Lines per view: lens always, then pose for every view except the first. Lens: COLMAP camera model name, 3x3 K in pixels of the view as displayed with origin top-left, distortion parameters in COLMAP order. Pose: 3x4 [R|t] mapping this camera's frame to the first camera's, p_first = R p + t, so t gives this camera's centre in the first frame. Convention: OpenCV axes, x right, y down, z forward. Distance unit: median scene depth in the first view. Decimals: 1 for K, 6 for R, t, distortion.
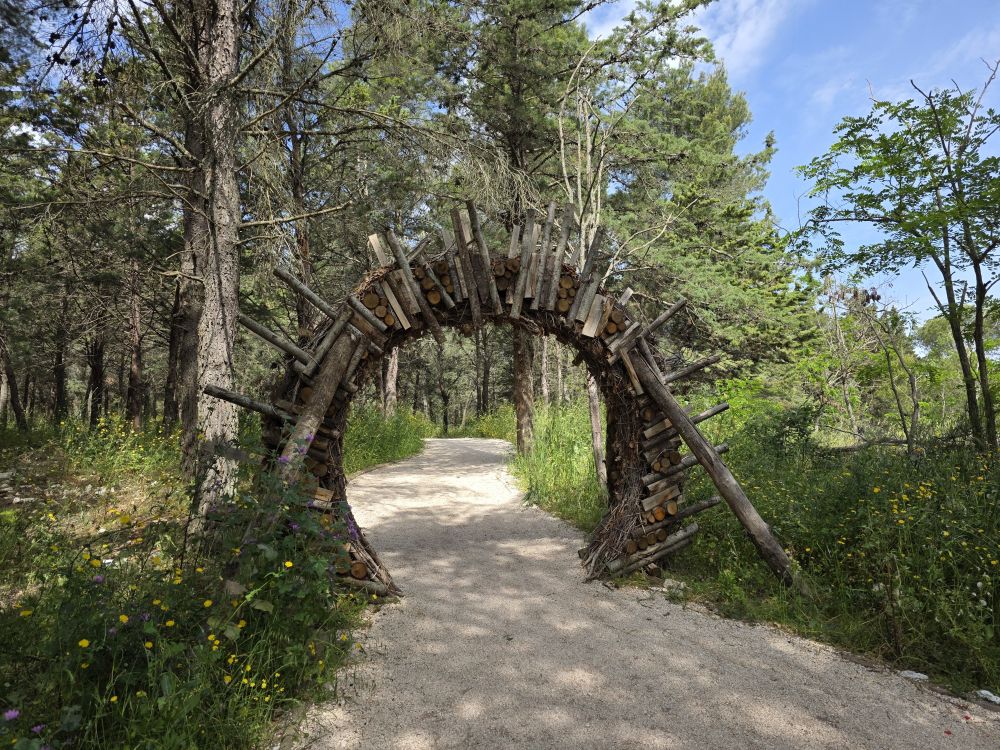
lens RADIAL K [[676.3, 0, 500.0], [0, 676.3, 375.0], [0, 0, 1]] dist [0.066474, -0.002476]
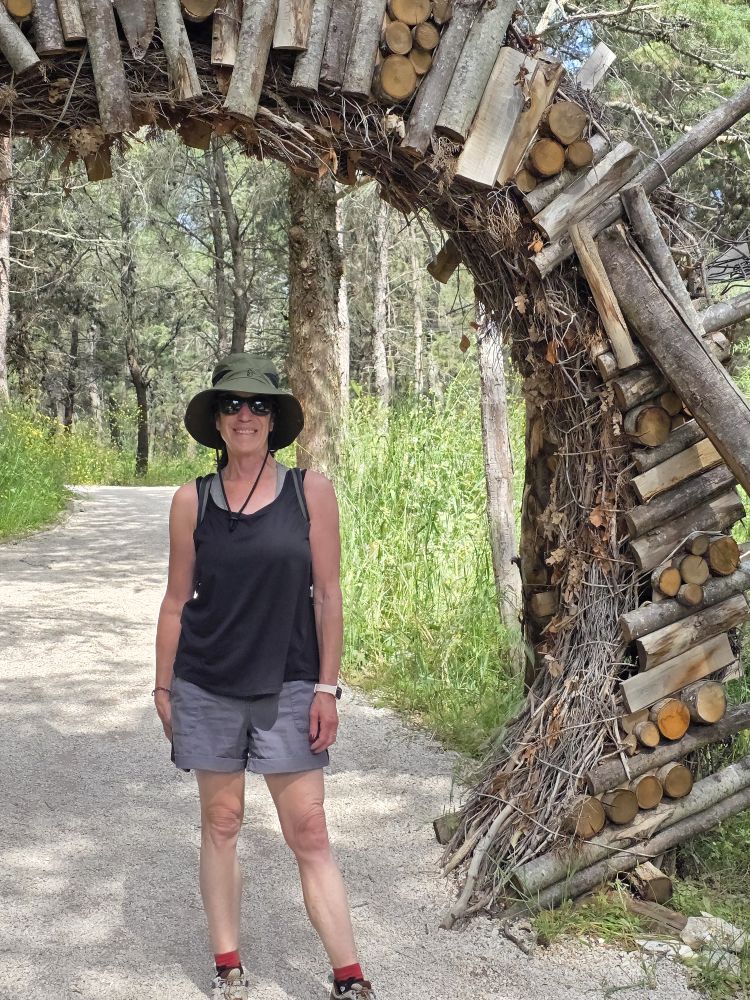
lens RADIAL K [[1510.8, 0, 375.0], [0, 1510.8, 500.0], [0, 0, 1]] dist [0.207674, -0.785294]
pose [[0.998499, 0.007514, 0.054251, 0.043563], [-0.013083, 0.994592, 0.103035, 0.018530], [-0.053184, -0.103591, 0.993197, 0.262232]]
